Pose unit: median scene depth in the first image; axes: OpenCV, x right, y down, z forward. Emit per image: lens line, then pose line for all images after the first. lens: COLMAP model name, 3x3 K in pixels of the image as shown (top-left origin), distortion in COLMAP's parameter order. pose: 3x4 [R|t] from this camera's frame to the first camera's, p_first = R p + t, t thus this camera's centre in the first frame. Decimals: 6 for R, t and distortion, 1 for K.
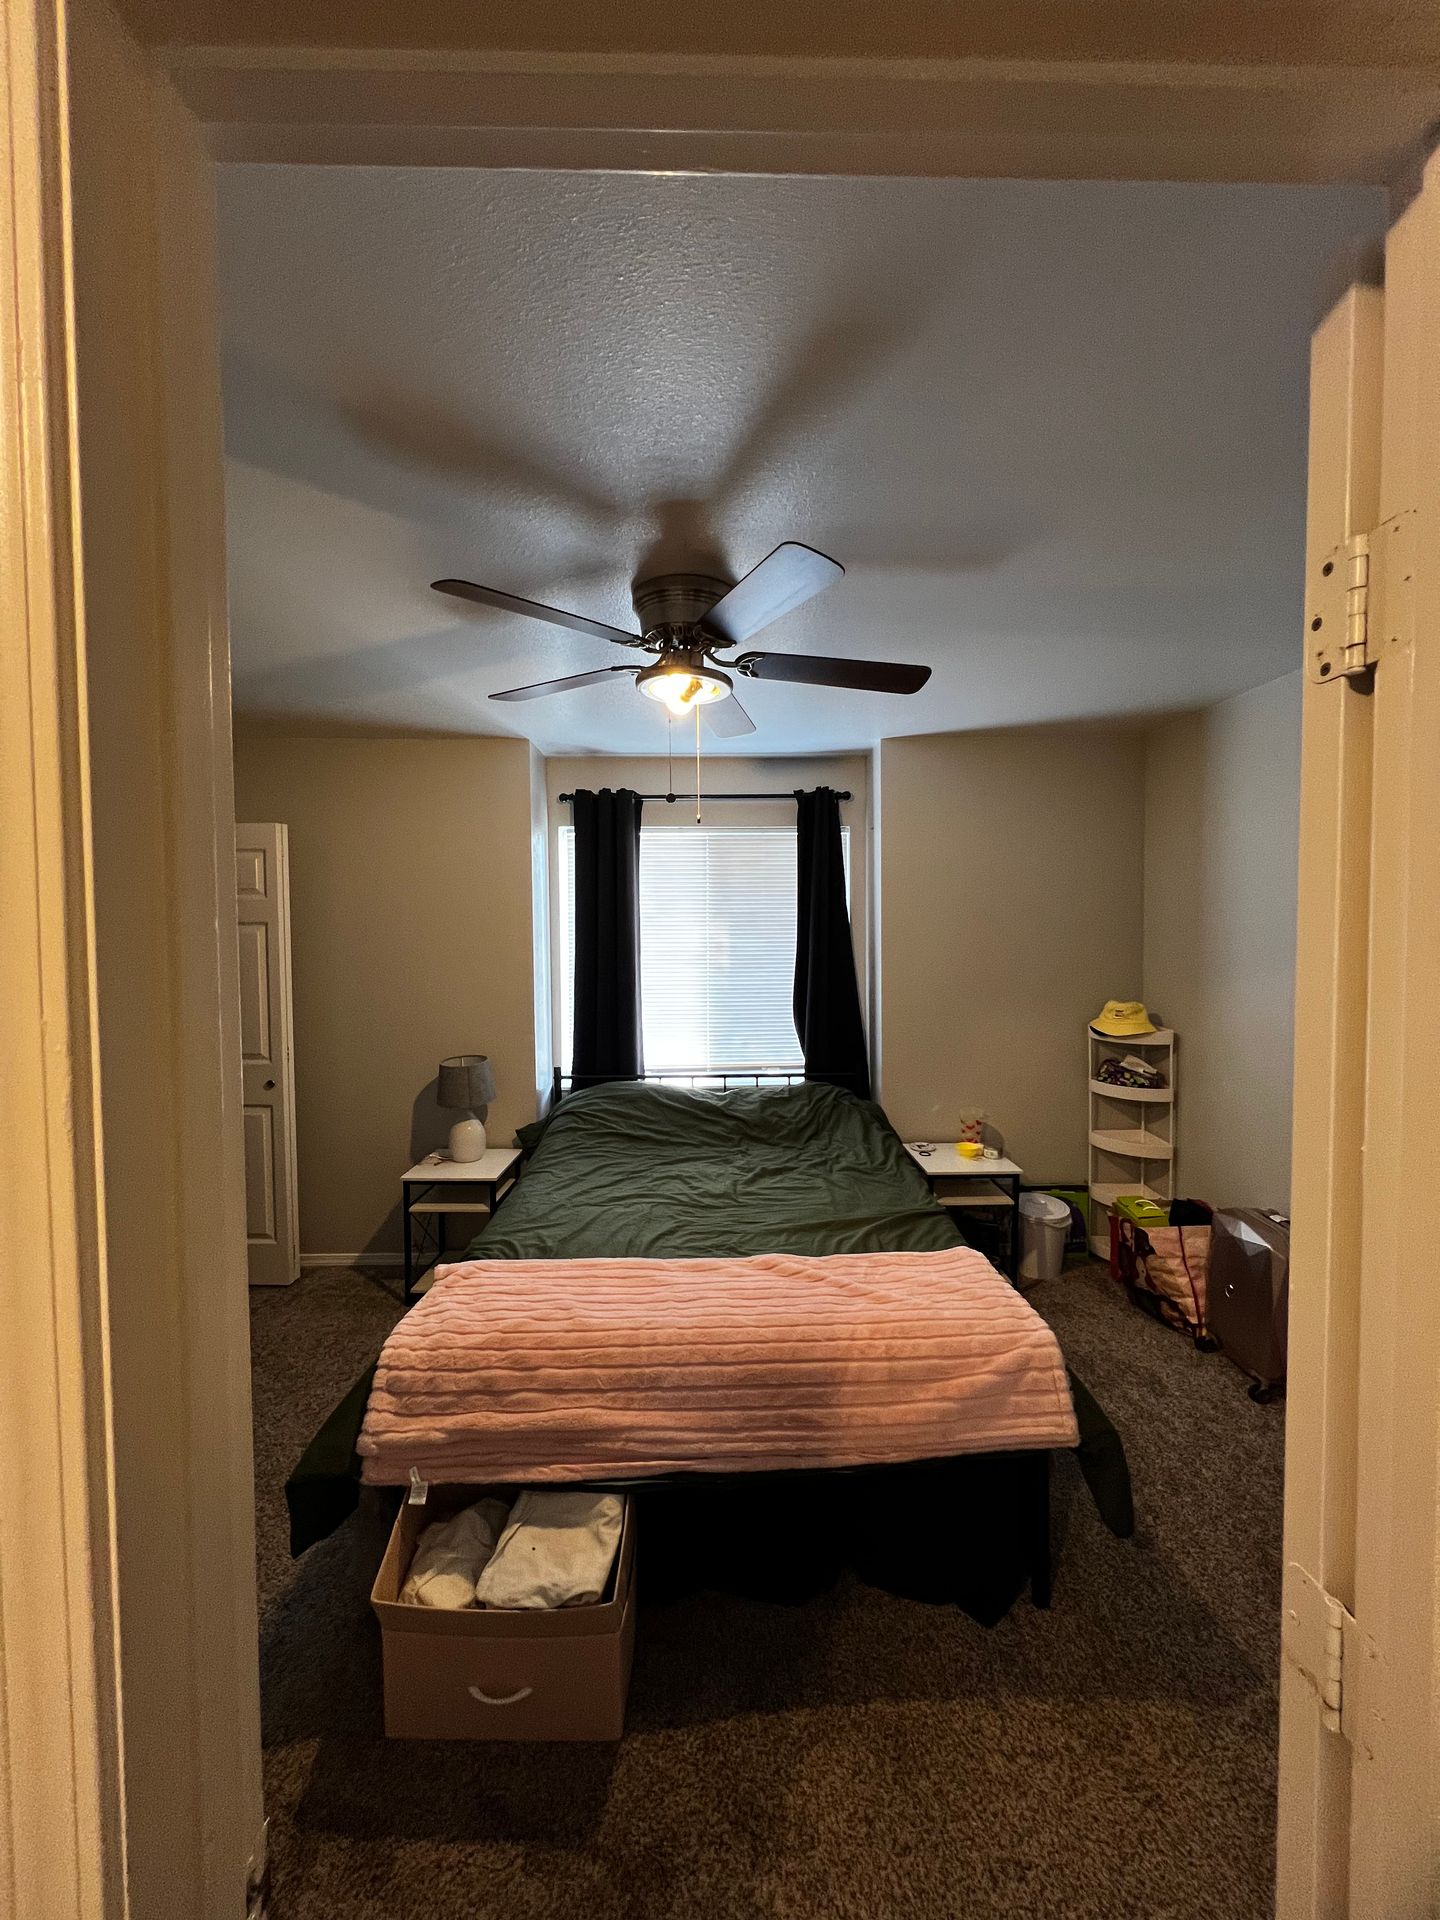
lens RADIAL K [[766.7, 0, 719.0], [0, 766.7, 970.5], [0, 0, 1]] dist [0.001097, 0.000613]
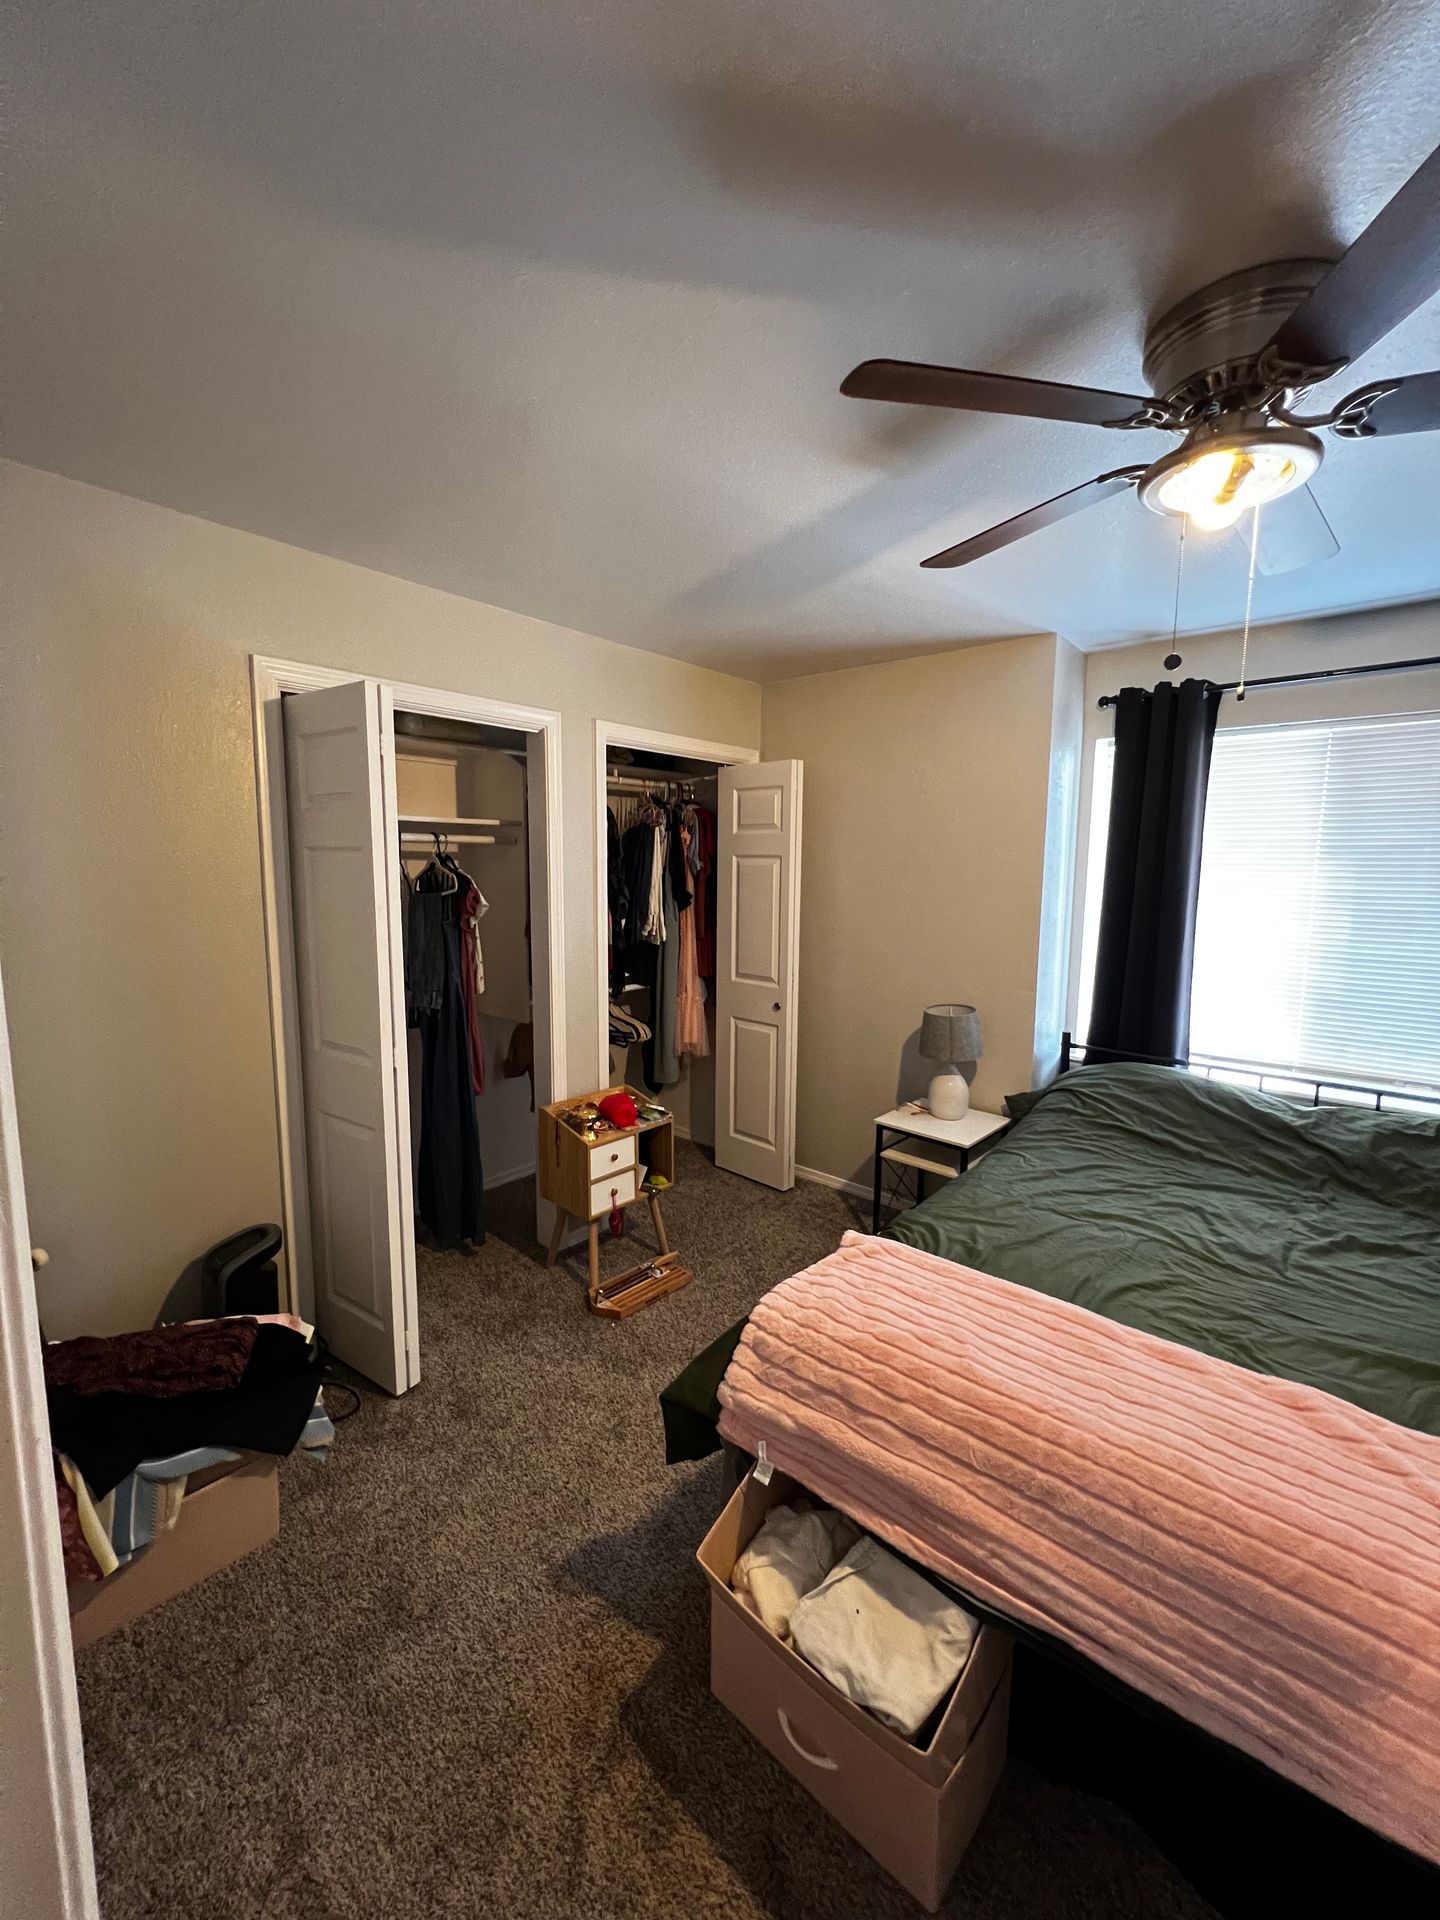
lens RADIAL K [[766.7, 0, 716.3], [0, 766.7, 962.8], [0, 0, 1]] dist [0.001097, 0.000613]
pose [[0.745168, 0.100245, -0.659299, 0.069027], [-0.053943, 0.994458, 0.090237, -0.006733], [0.664691, -0.031678, 0.746446, 0.170442]]
